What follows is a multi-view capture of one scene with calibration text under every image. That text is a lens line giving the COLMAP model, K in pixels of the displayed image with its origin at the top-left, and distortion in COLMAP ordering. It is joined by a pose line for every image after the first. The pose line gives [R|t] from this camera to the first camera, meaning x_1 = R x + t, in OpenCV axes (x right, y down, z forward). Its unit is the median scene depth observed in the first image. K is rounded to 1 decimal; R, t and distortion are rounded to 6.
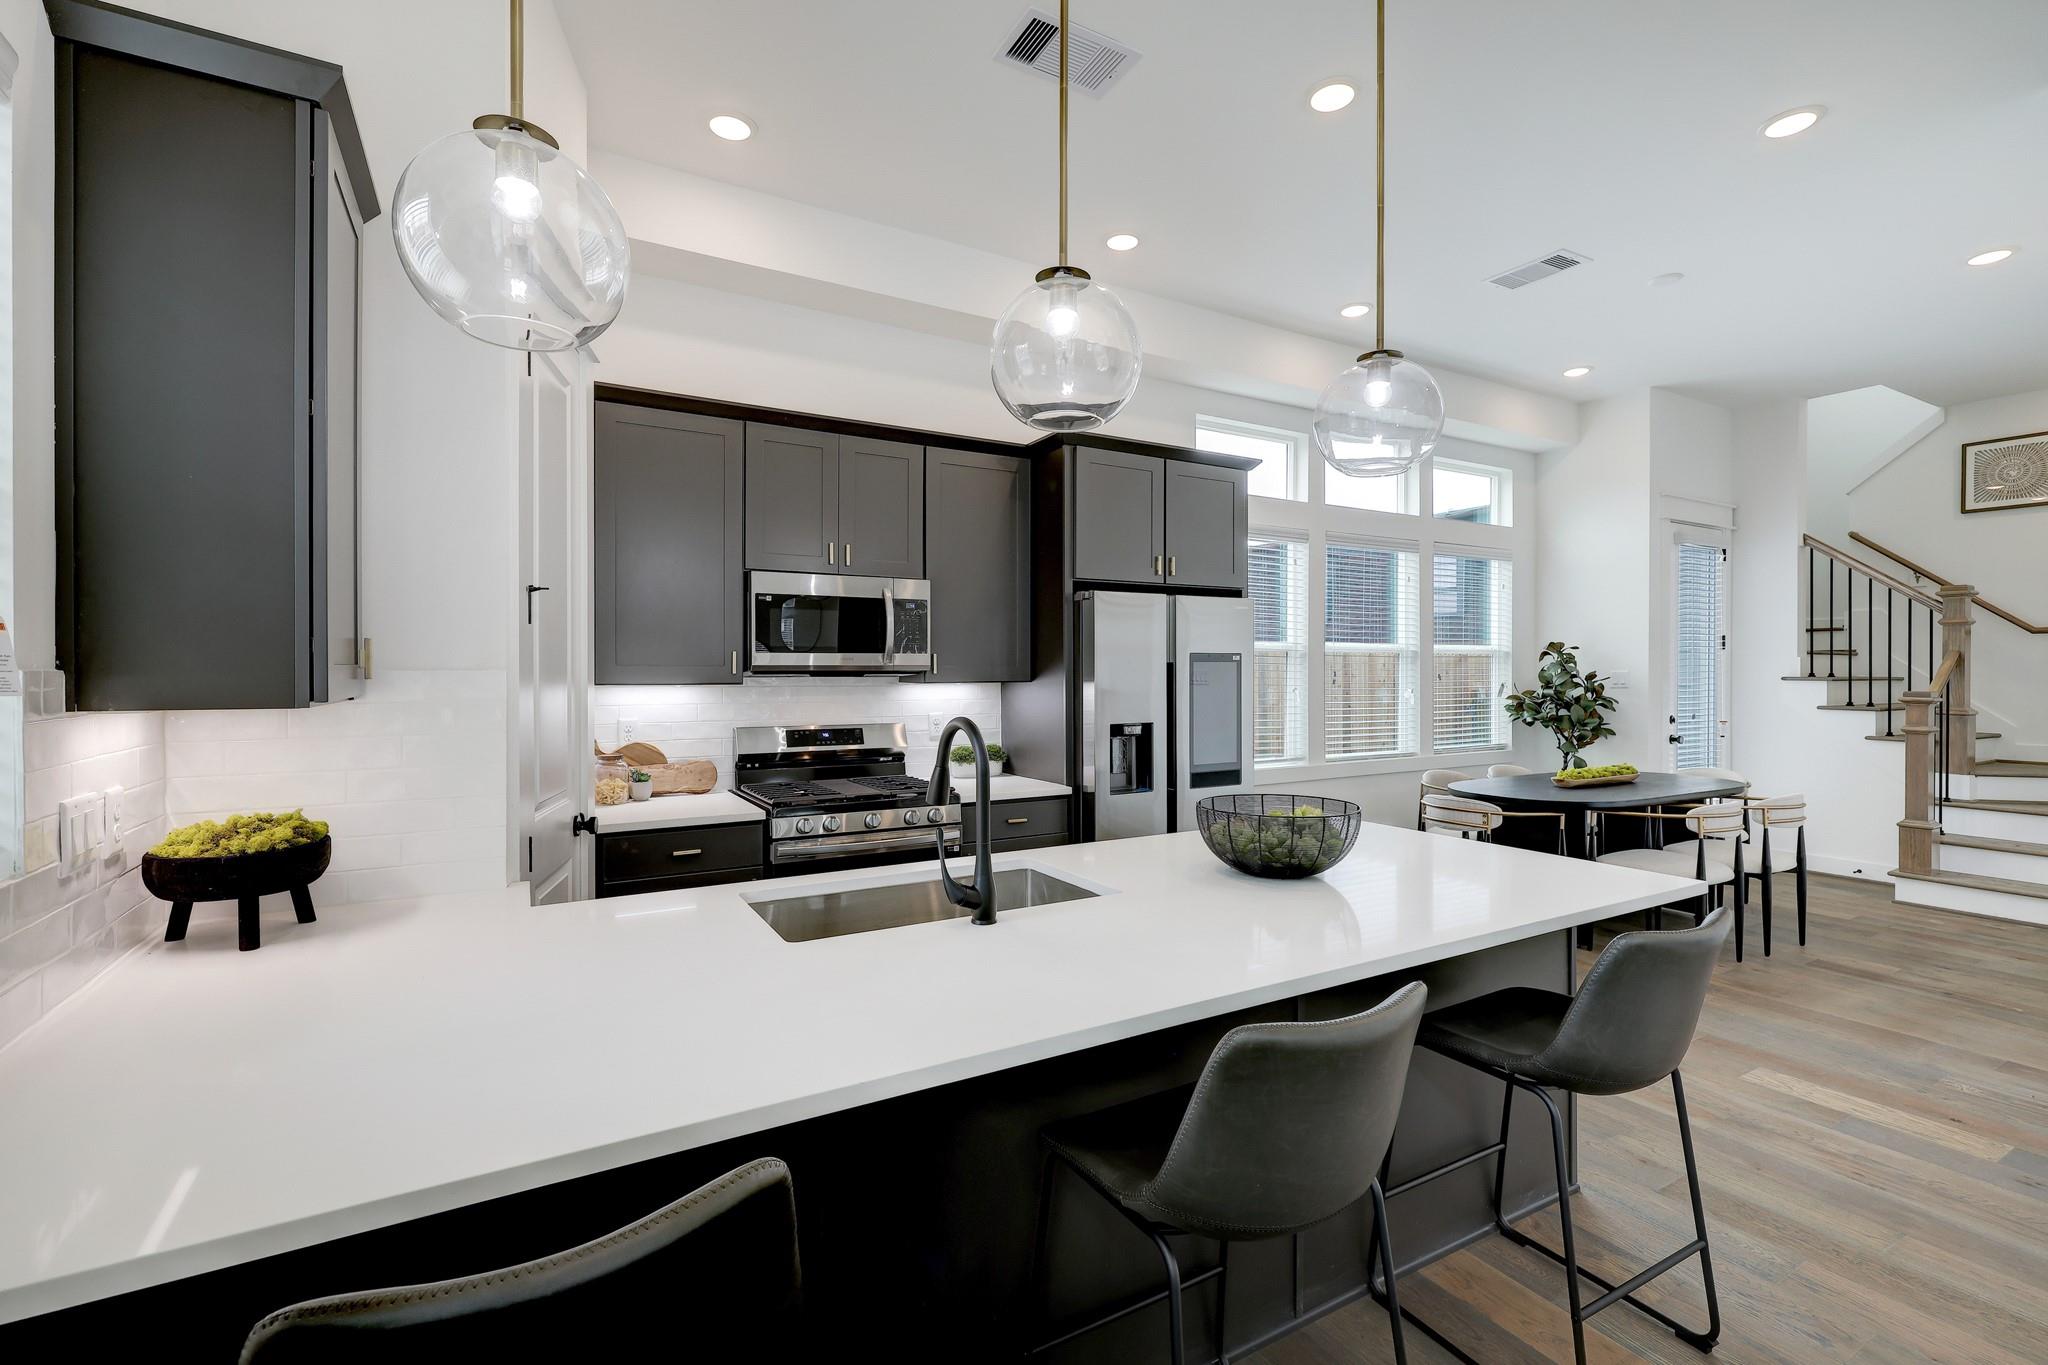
lens RADIAL K [[853.2, 0, 1025.5], [0, 853.2, 680.4], [0, 0, 1]] dist [0.004190, -0.001572]
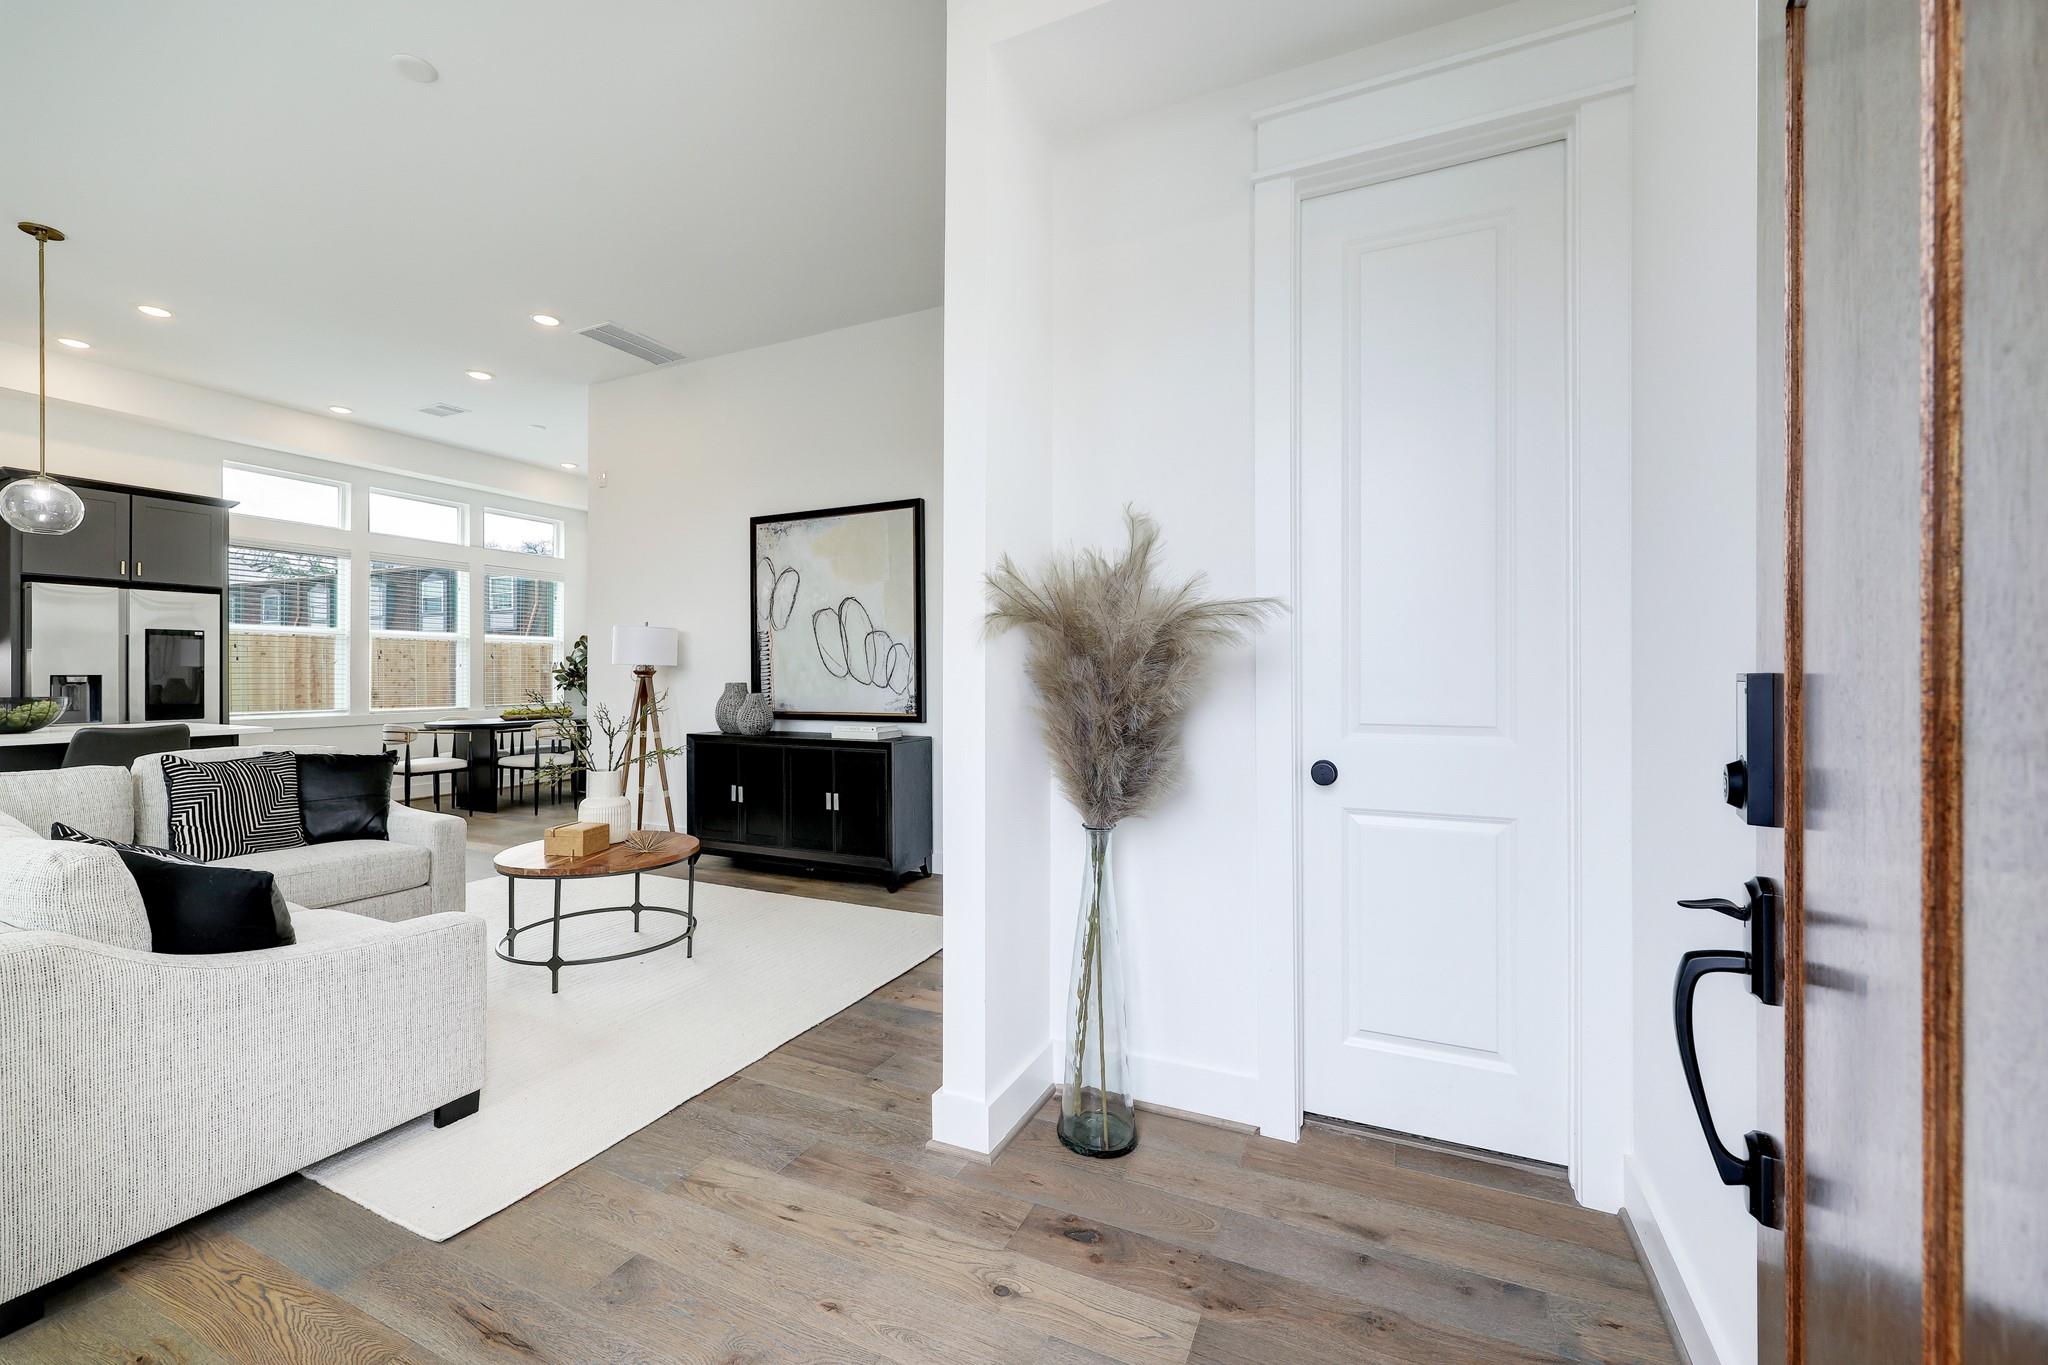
lens RADIAL K [[819.0, 0, 1012.3], [0, 819.0, 673.7], [0, 0, 1]] dist [-0.000030, -0.000823]
pose [[0.814156, 0.003856, 0.580633, 0.478756], [0.001358, 0.999963, -0.008544, 0.047891], [-0.580644, 0.007744, 0.814121, -0.820154]]
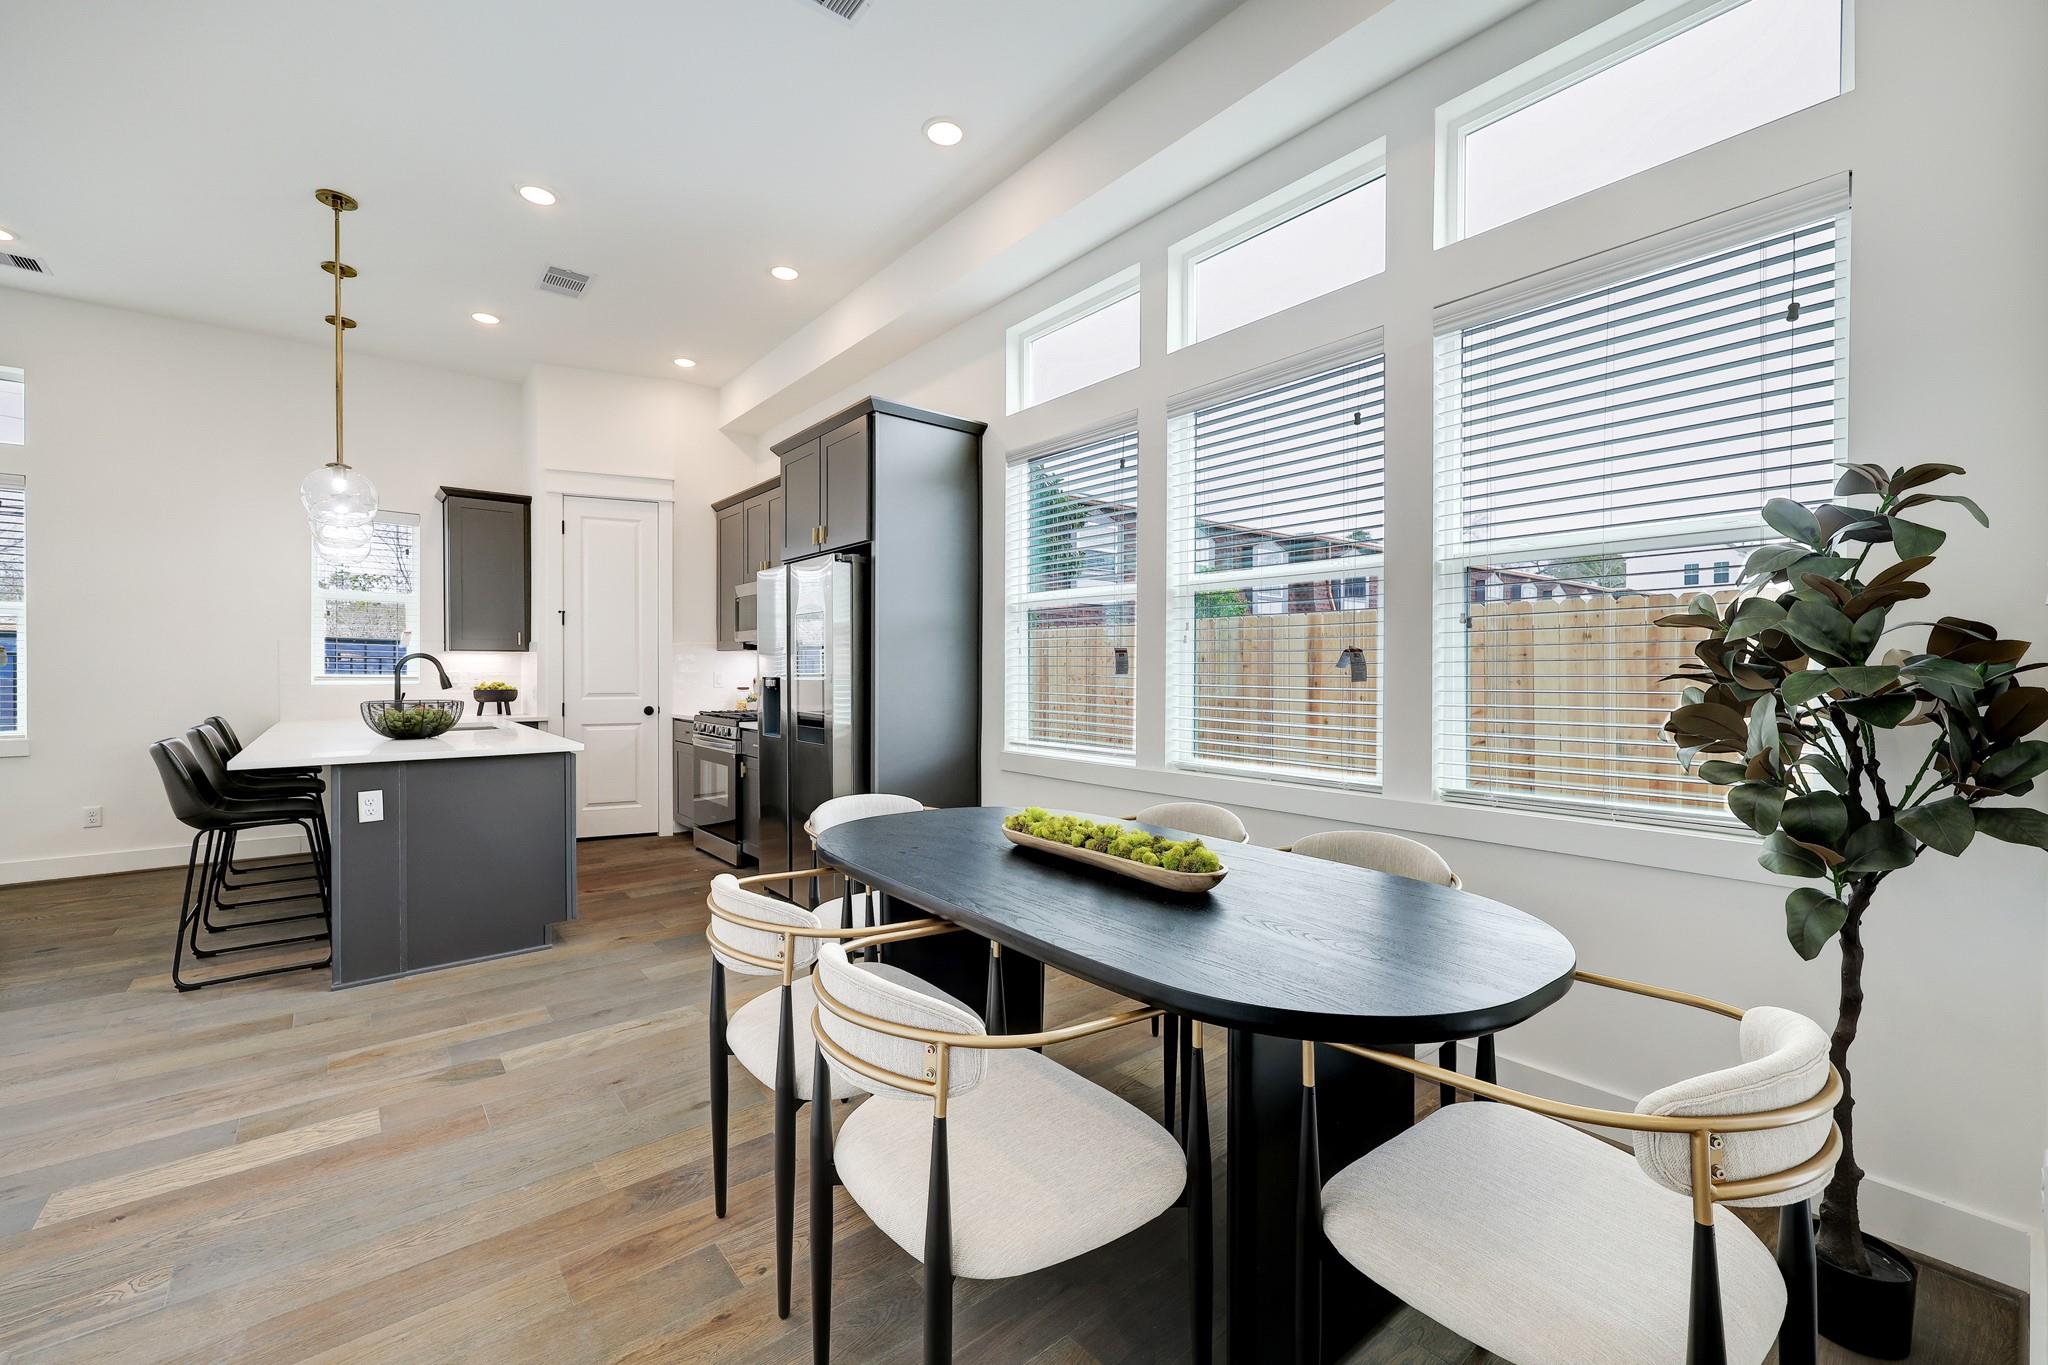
lens RADIAL K [[819.0, 0, 1015.4], [0, 819.0, 672.5], [0, 0, 1]] dist [-0.000030, -0.000823]
pose [[0.195783, 0.011124, -0.980584, 1.015543], [-0.008456, 0.999918, 0.009654, 0.023894], [0.980611, 0.006402, 0.195861, 0.855117]]
